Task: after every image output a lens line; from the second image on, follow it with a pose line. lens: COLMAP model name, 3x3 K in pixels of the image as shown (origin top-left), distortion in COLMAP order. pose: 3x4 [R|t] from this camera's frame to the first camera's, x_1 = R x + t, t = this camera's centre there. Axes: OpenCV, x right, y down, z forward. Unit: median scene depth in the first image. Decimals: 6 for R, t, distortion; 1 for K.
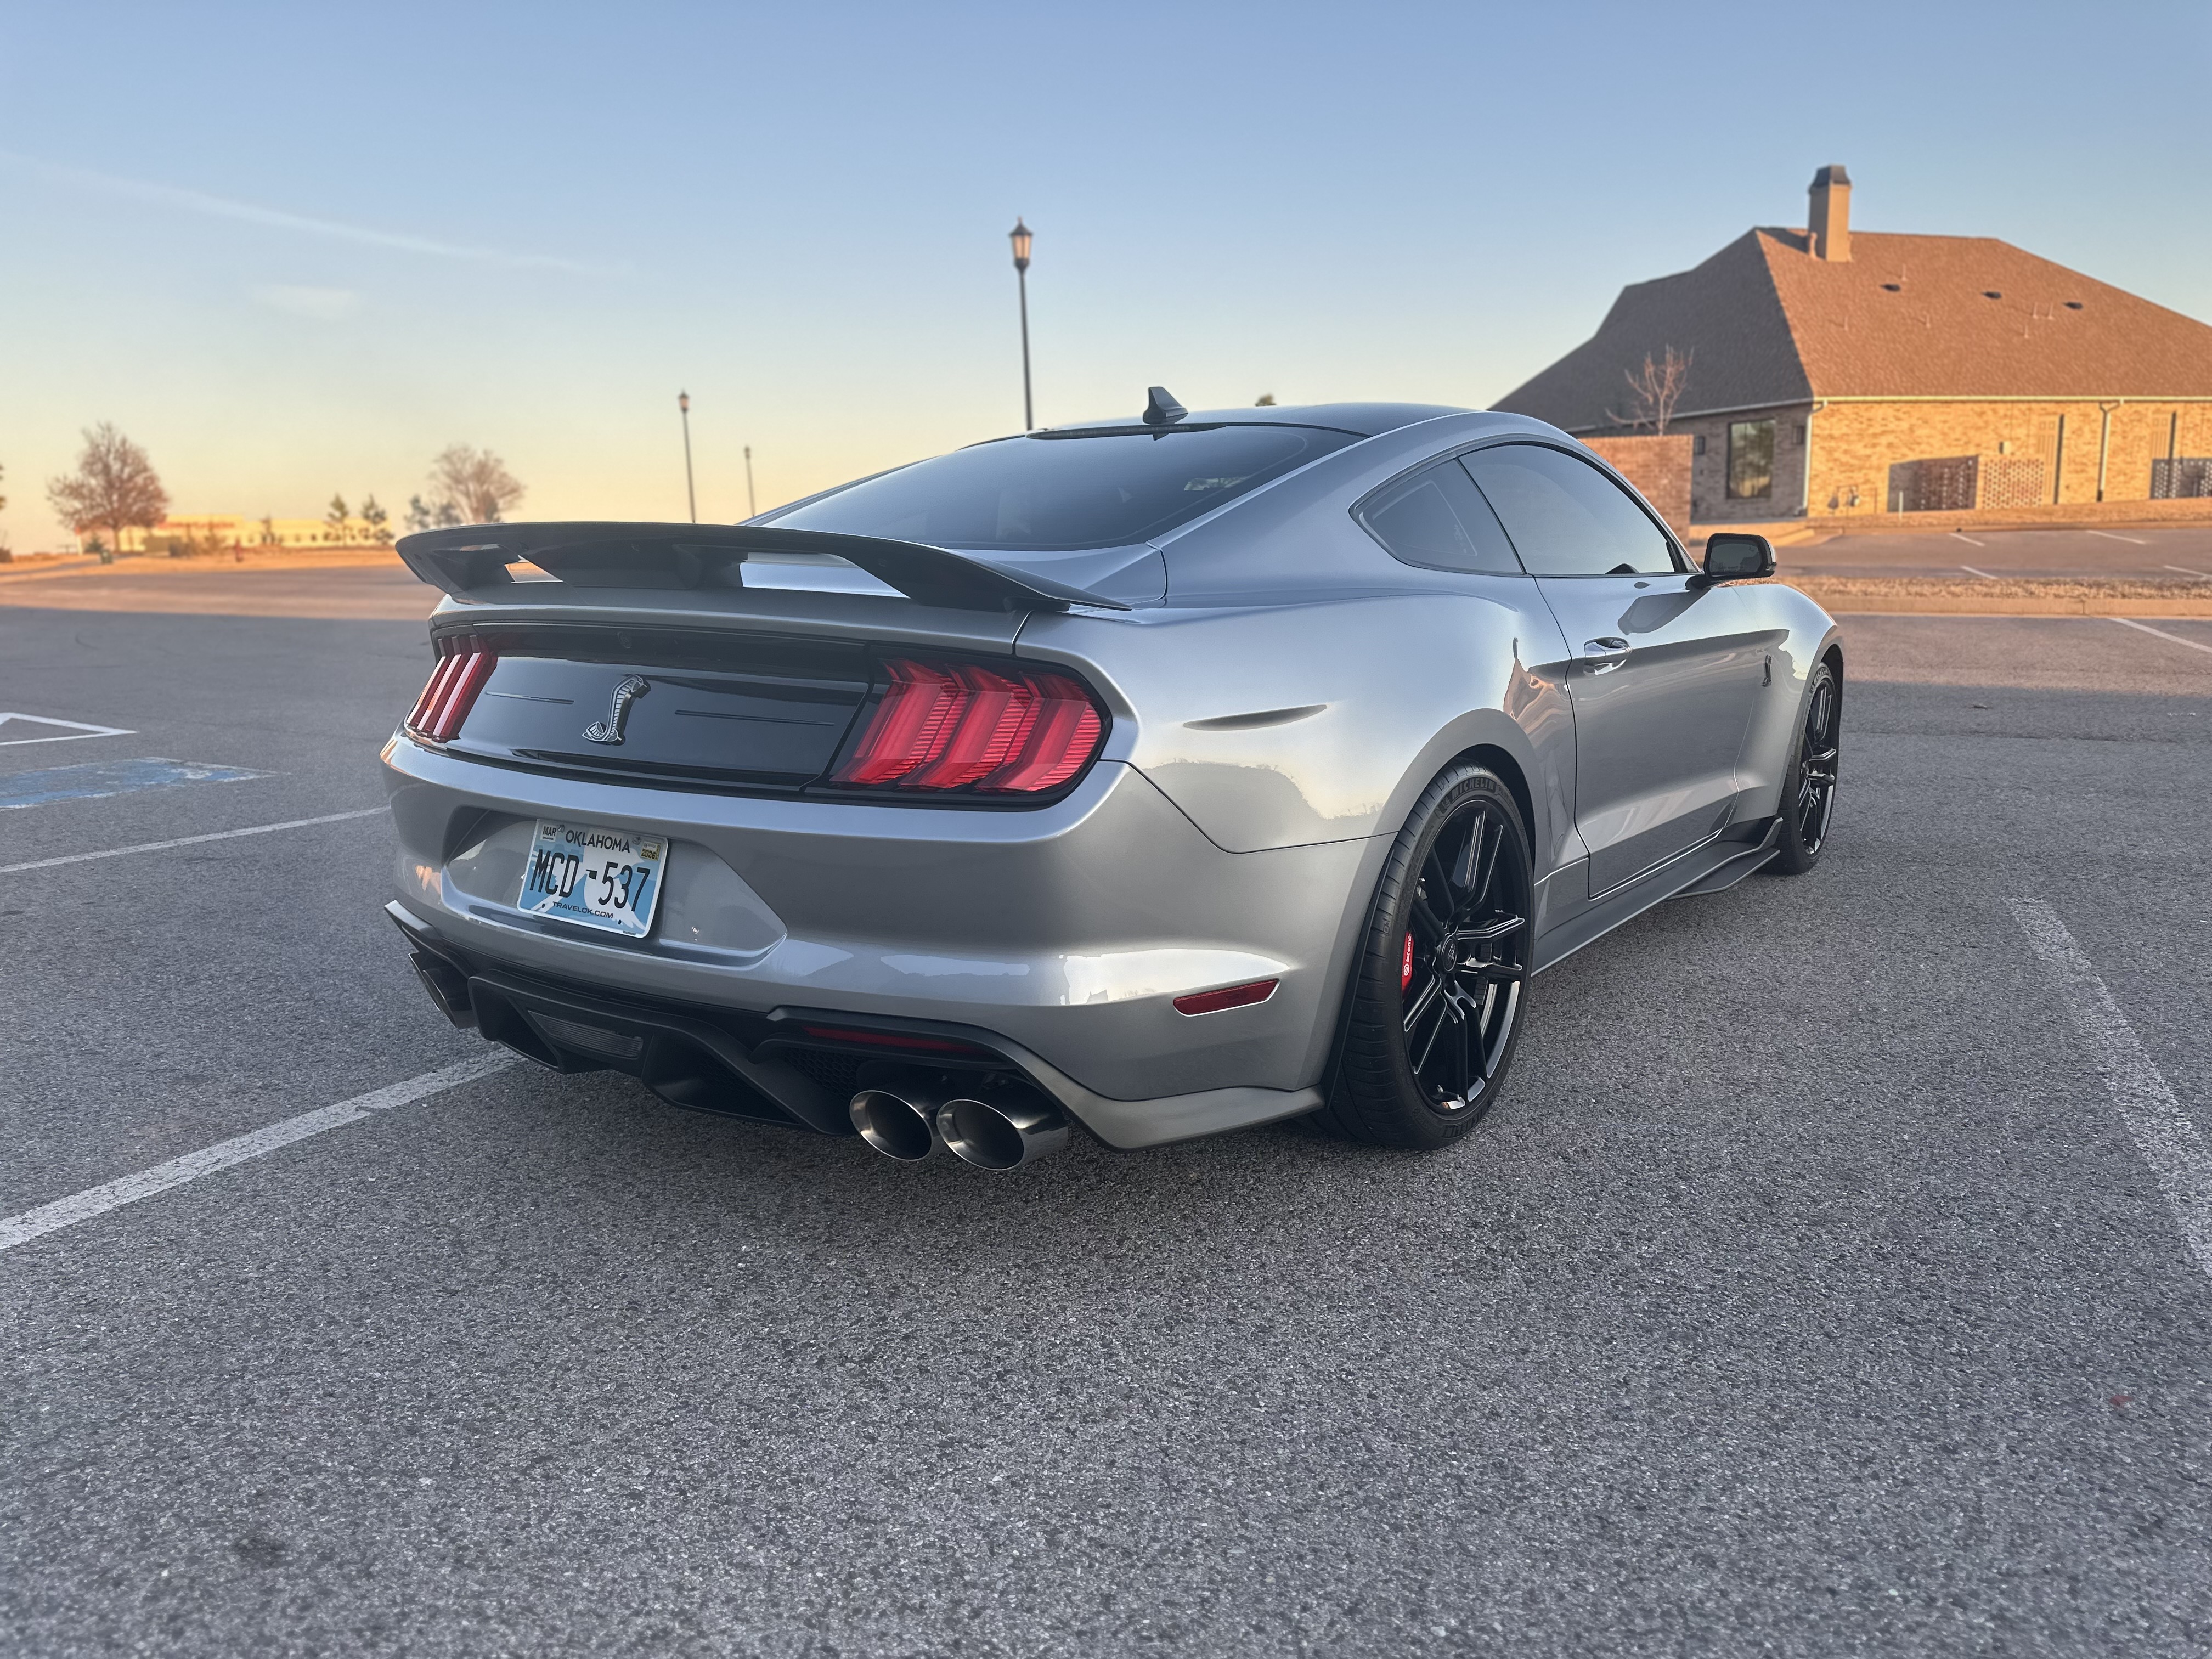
lens RADIAL K [[1692.6, 0, 1106.0], [0, 1692.6, 829.5], [0, 0, 1]] dist [0.012030, -0.010031]
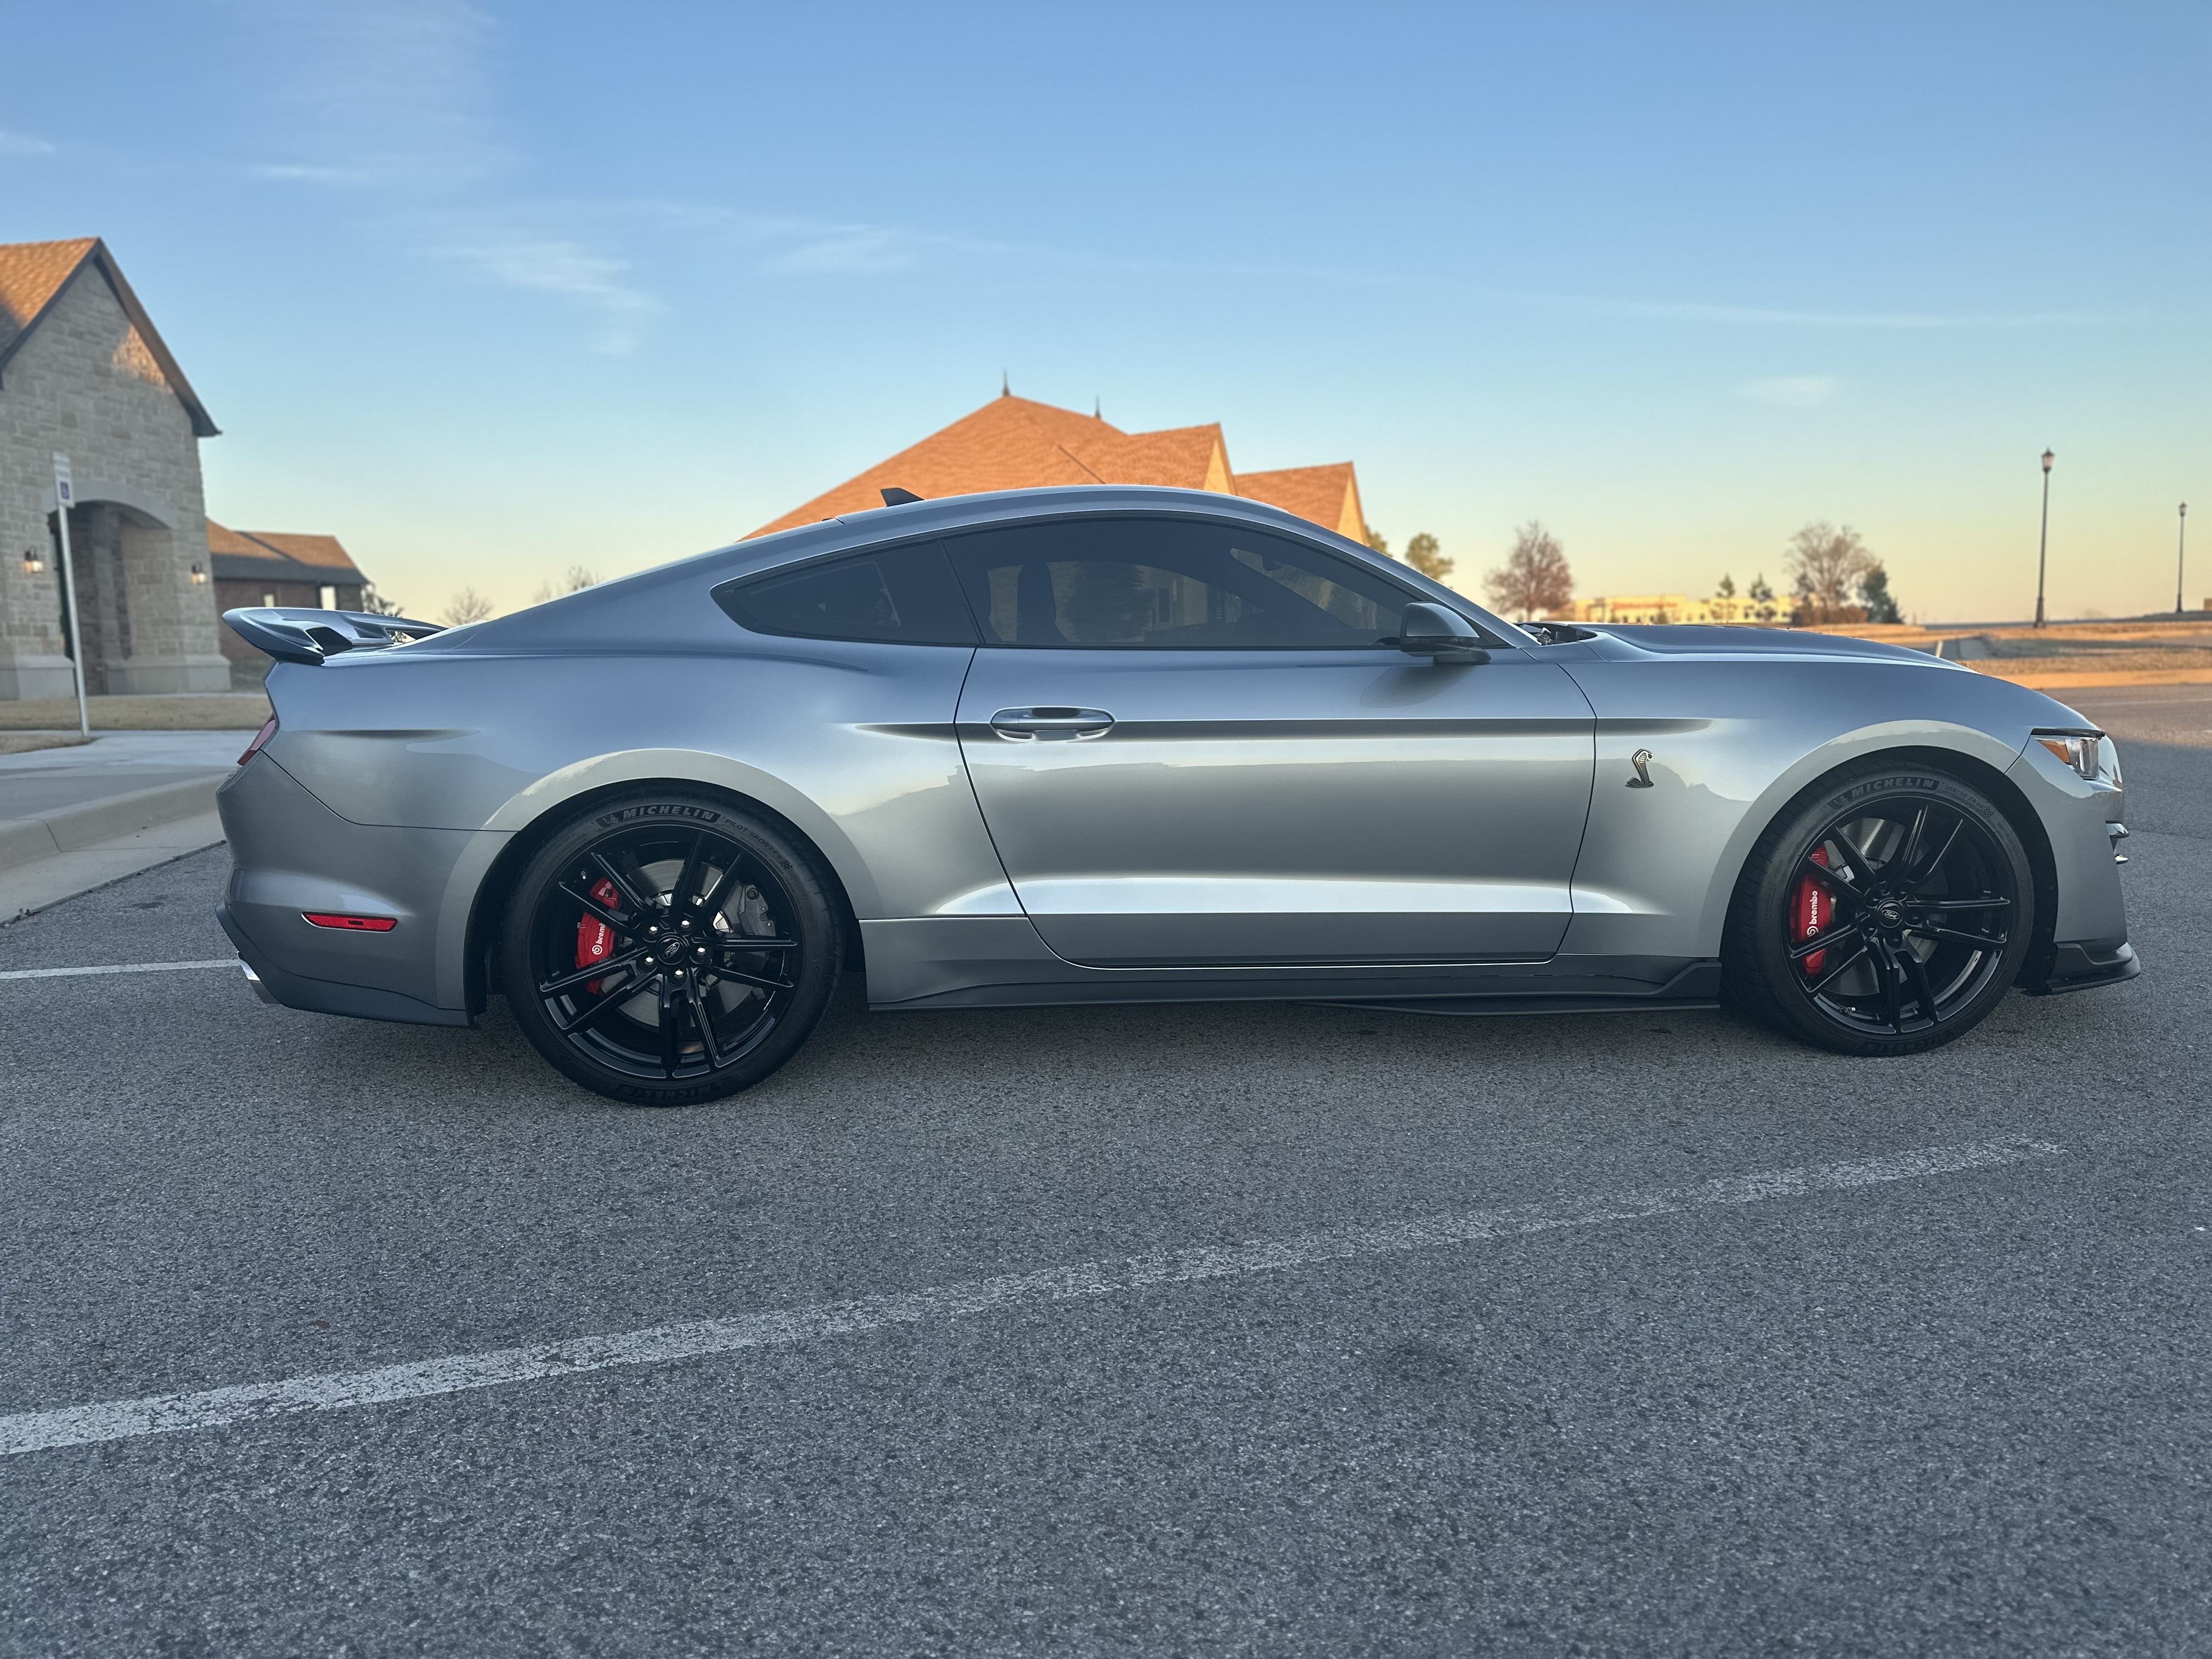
lens RADIAL K [[1671.0, 0, 1101.5], [0, 1671.0, 831.9], [0, 0, 1]] dist [0.056263, -0.073256]
pose [[0.614257, 0.089247, -0.784043, 0.159650], [-0.122284, 0.992347, 0.017155, -0.008522], [0.779573, 0.085338, 0.620470, 0.058815]]
